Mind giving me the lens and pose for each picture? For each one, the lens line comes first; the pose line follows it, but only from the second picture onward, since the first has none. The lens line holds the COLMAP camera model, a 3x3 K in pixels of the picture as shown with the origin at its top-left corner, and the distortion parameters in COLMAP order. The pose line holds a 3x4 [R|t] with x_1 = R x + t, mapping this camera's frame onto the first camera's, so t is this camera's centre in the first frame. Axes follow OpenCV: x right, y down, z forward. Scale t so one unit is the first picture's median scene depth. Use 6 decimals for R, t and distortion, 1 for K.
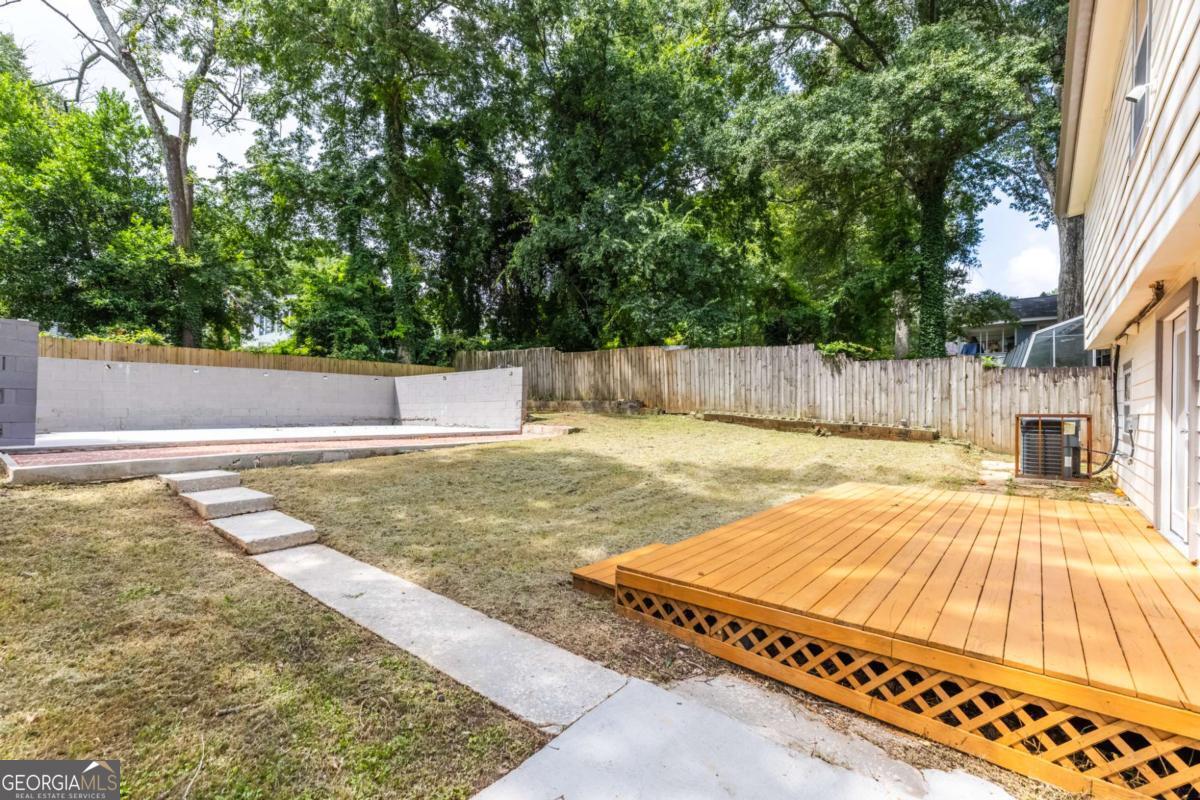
lens RADIAL K [[544.6, 0, 598.6], [0, 544.6, 404.5], [0, 0, 1]] dist [0.001544, 0.000087]
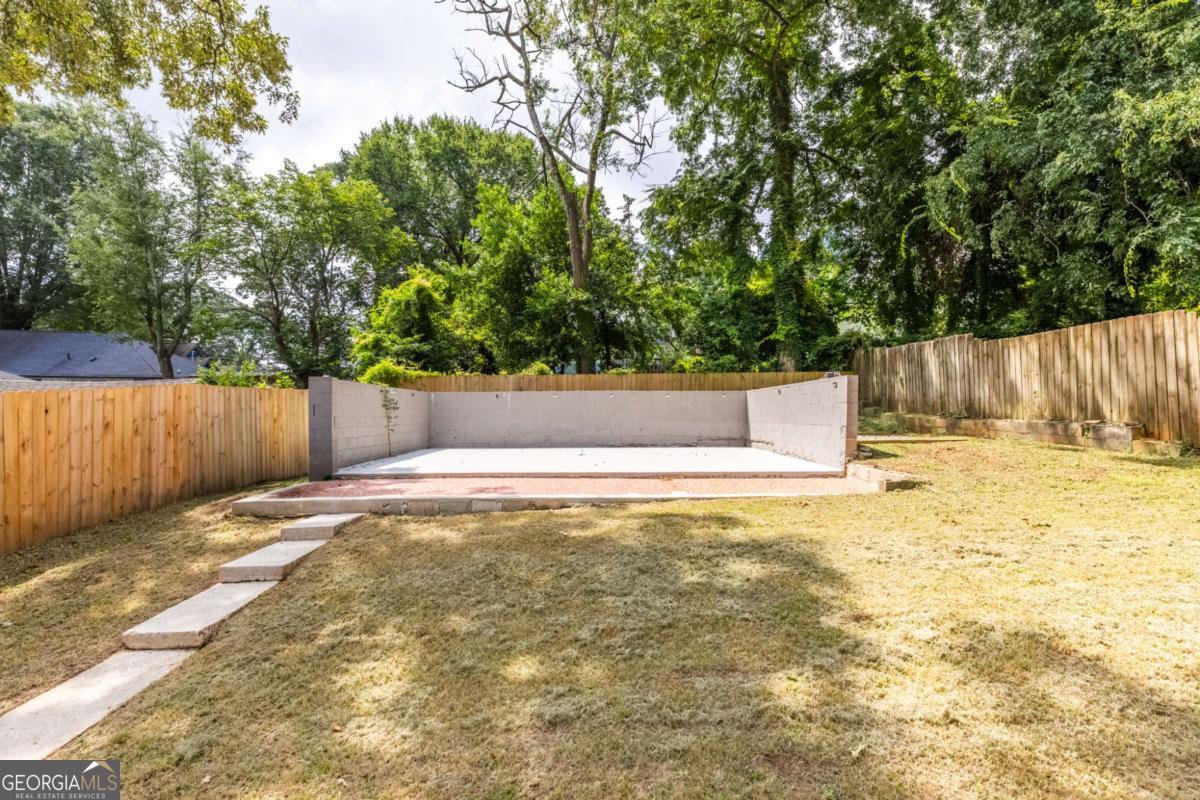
lens RADIAL K [[544.6, 0, 598.6], [0, 544.6, 404.5], [0, 0, 1]] dist [0.001544, 0.000087]
pose [[0.626910, -0.015692, -0.778933, 0.142493], [0.017870, 0.999824, -0.005760, -0.027142], [0.778887, -0.010308, 0.627080, 0.277217]]
